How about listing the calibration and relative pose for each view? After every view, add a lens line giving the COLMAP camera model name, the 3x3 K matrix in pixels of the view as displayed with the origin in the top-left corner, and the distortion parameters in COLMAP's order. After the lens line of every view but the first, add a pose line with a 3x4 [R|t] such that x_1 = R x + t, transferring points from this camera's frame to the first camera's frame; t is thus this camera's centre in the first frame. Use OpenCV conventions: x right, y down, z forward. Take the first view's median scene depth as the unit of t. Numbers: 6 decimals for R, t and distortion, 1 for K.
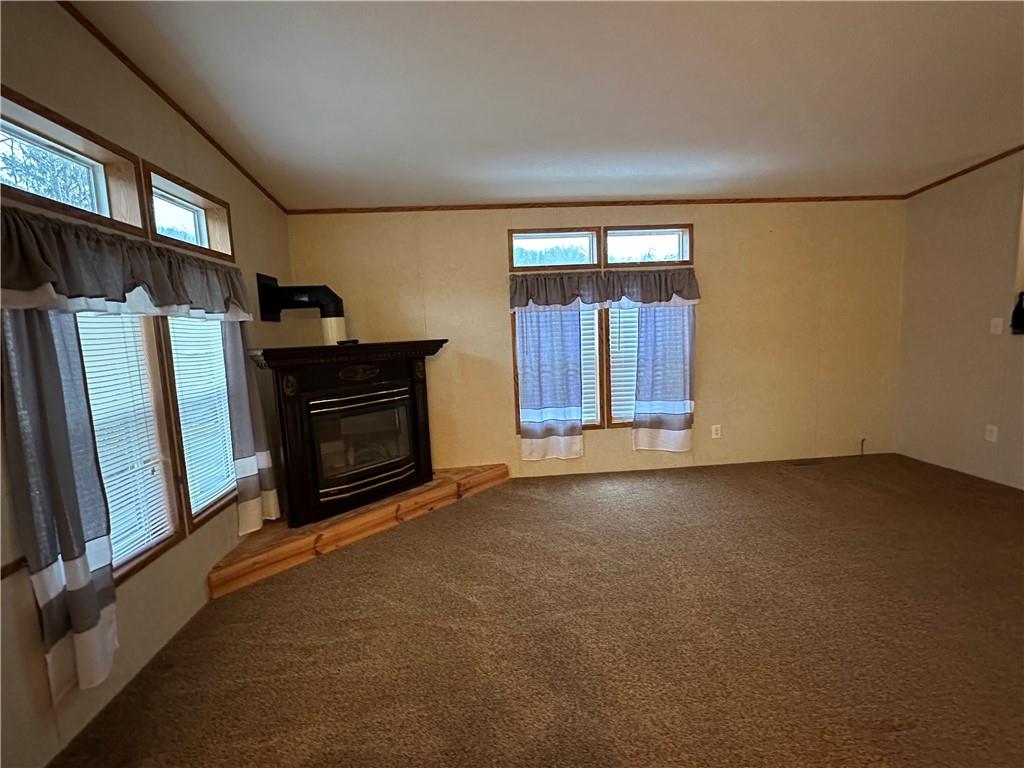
lens RADIAL K [[486.6, 0, 511.6], [0, 486.6, 384.0], [0, 0, 1]] dist [-0.002769, -0.000313]
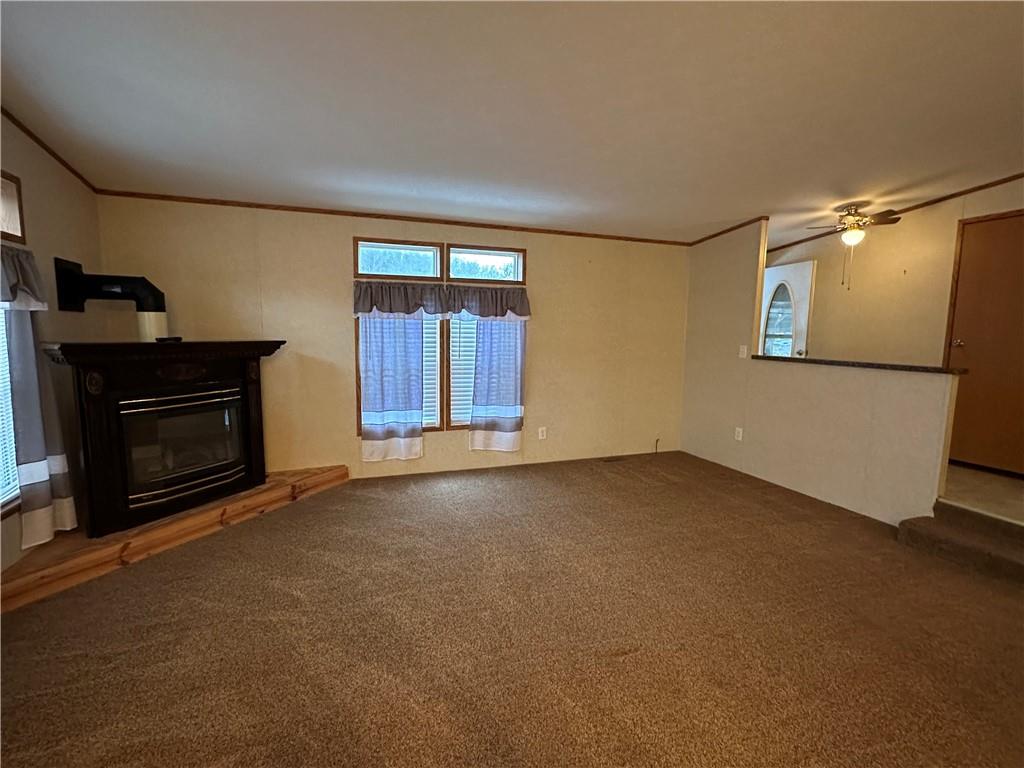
lens RADIAL K [[486.6, 0, 510.9], [0, 486.6, 384.6], [0, 0, 1]] dist [-0.002769, -0.000313]
pose [[0.960889, 0.025813, 0.275729, 0.041068], [-0.024200, 0.999664, -0.009251, -0.004354], [-0.275875, 0.002217, 0.961191, -0.086130]]
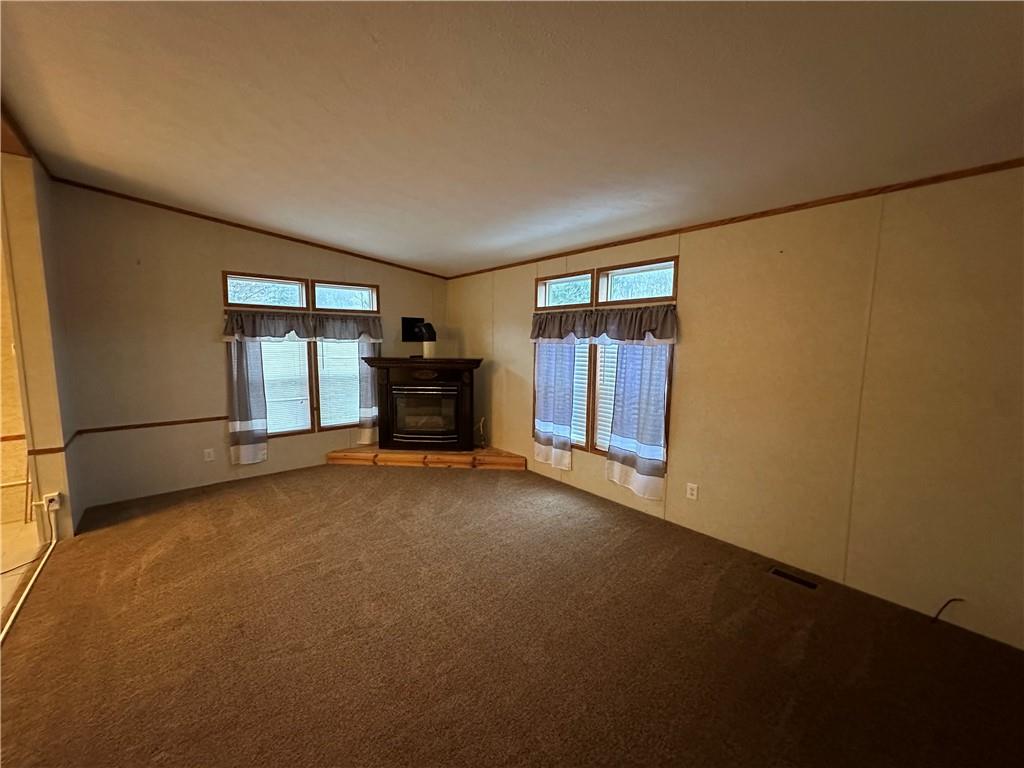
lens RADIAL K [[405.6, 0, 515.0], [0, 405.6, 384.9], [0, 0, 1]] dist [-0.003821, 0.000492]
pose [[0.585644, 0.137726, -0.798782, 0.951098], [-0.125102, 0.989009, 0.078804, -0.129897], [0.800856, 0.053778, 0.596437, 0.369351]]
